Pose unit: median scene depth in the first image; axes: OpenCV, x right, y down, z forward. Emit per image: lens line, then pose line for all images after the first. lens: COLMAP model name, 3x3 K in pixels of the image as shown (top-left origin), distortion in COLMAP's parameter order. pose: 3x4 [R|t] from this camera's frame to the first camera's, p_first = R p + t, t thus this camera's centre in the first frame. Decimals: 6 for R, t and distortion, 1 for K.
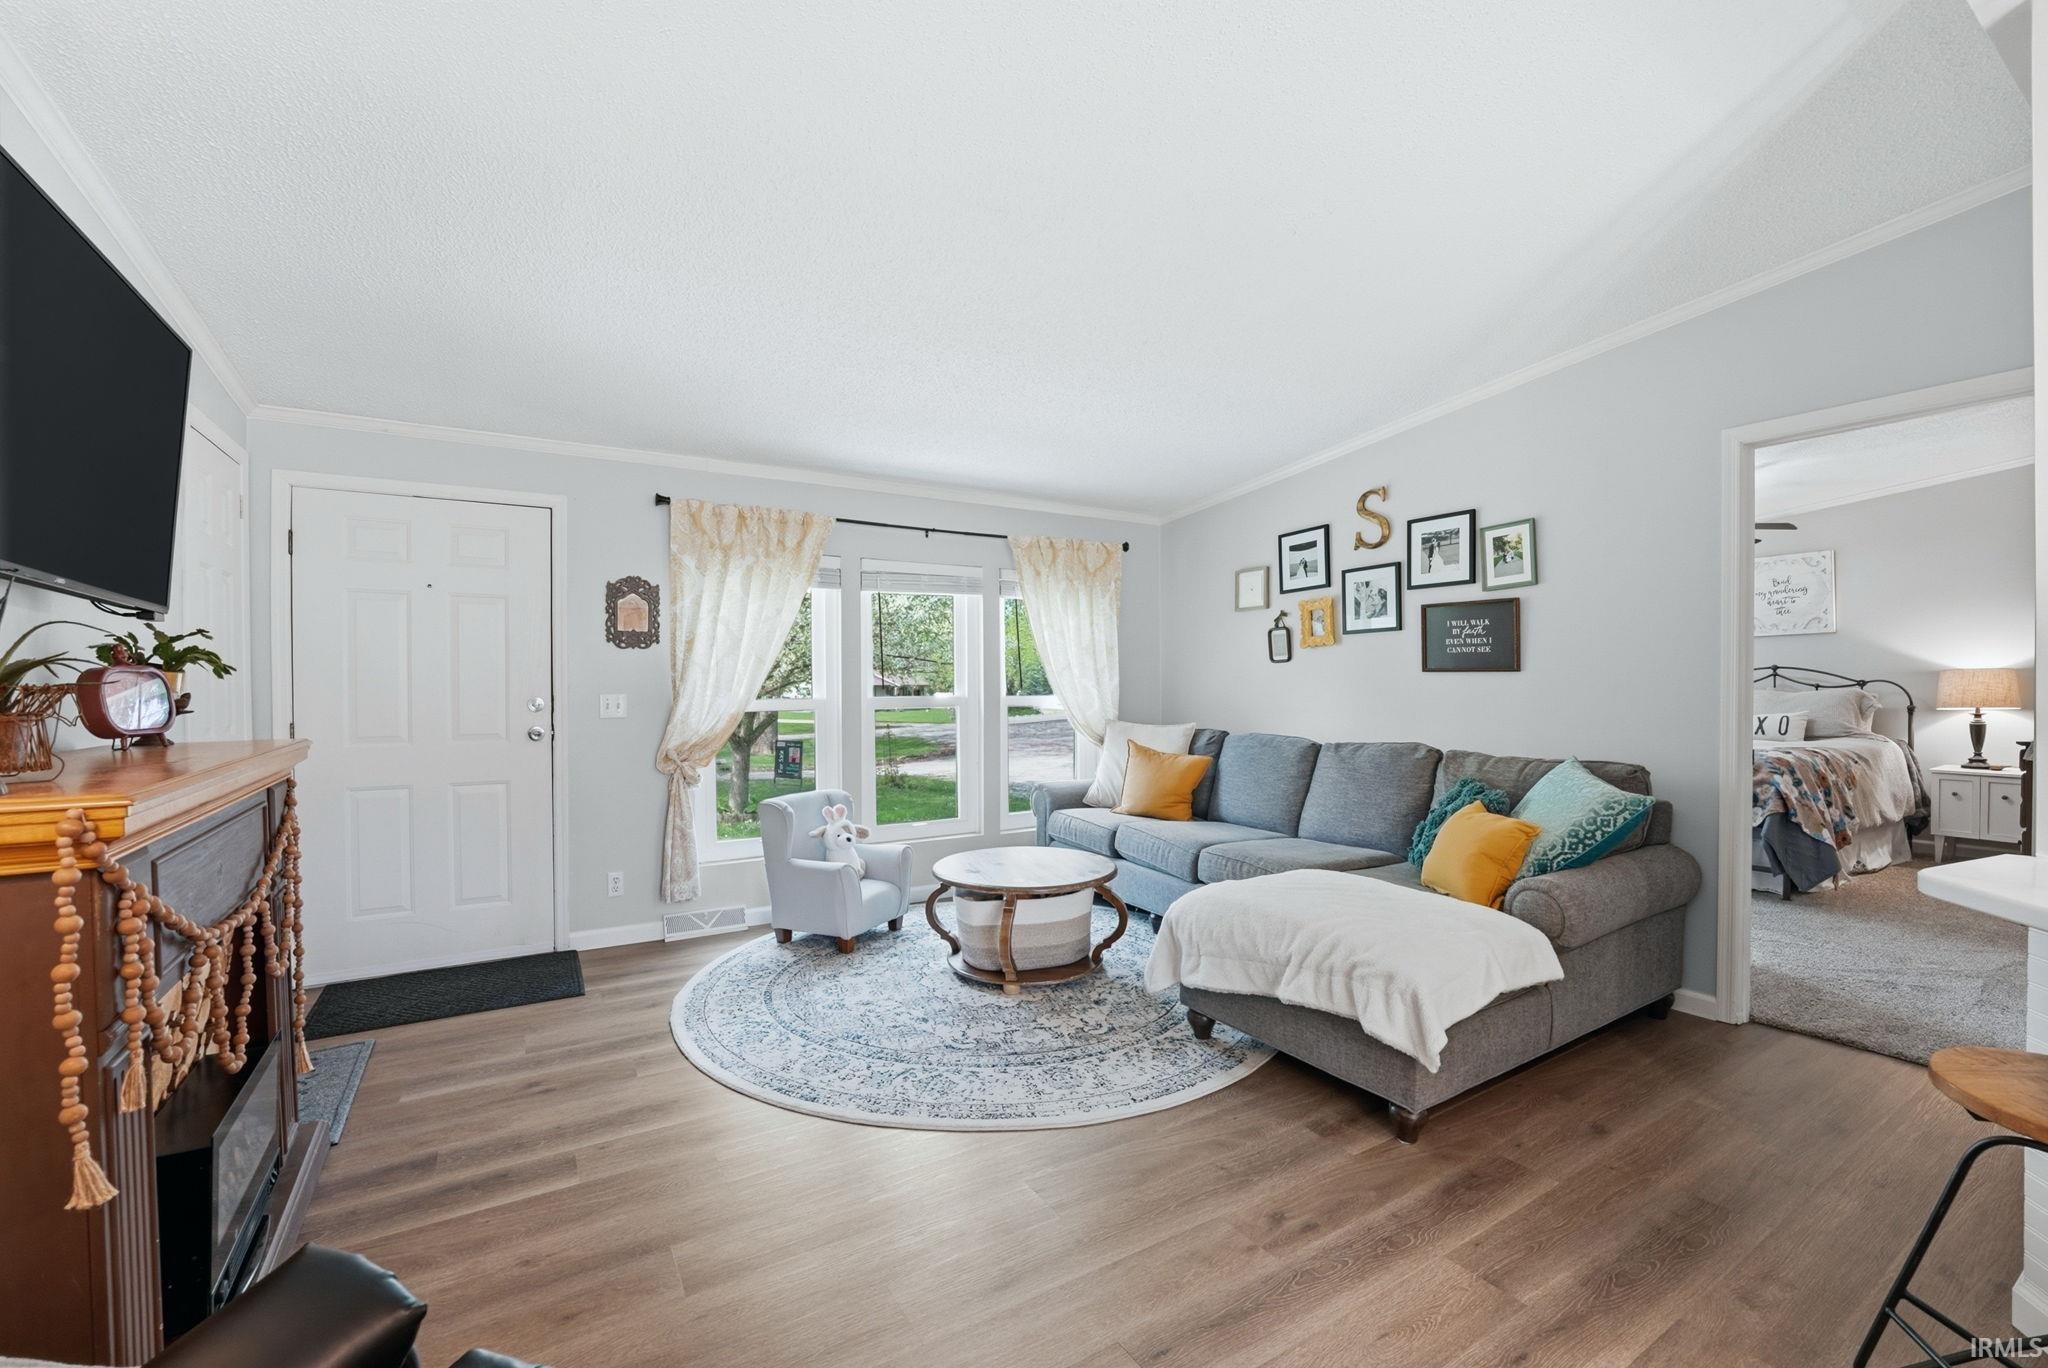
lens RADIAL K [[852.5, 0, 1025.8], [0, 852.5, 692.5], [0, 0, 1]] dist [-0.018578, 0.000623]
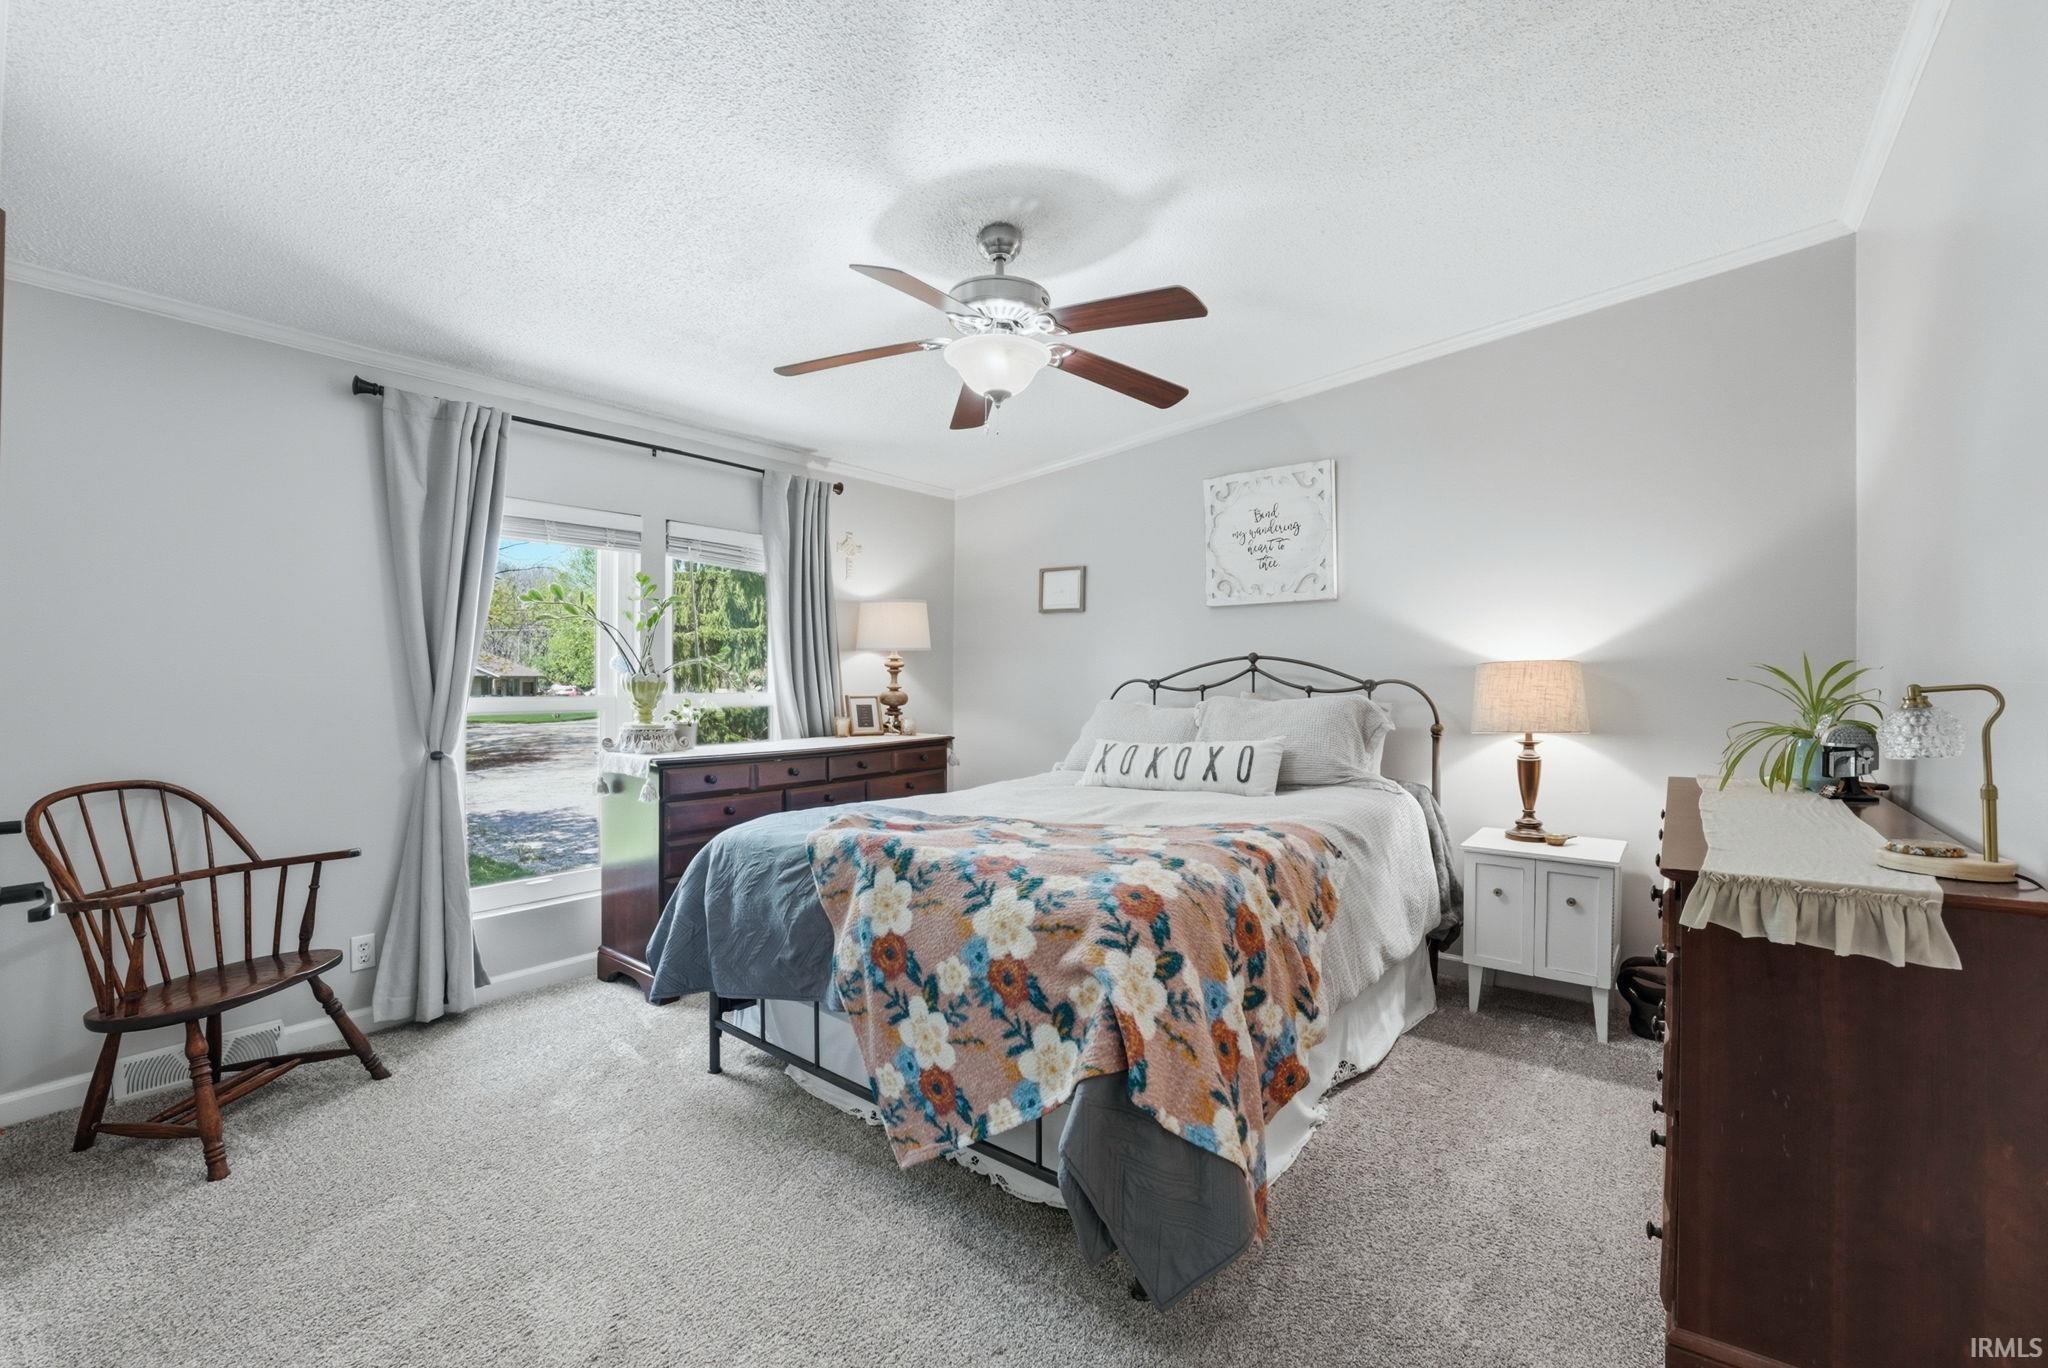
lens RADIAL K [[852.5, 0, 1026.1], [0, 852.5, 677.3], [0, 0, 1]] dist [-0.018578, 0.000623]
pose [[0.939844, 0.008039, 0.341508, 0.626556], [-0.004730, 0.999933, -0.010519, -0.010354], [-0.341570, 0.008270, 0.939820, 0.576443]]
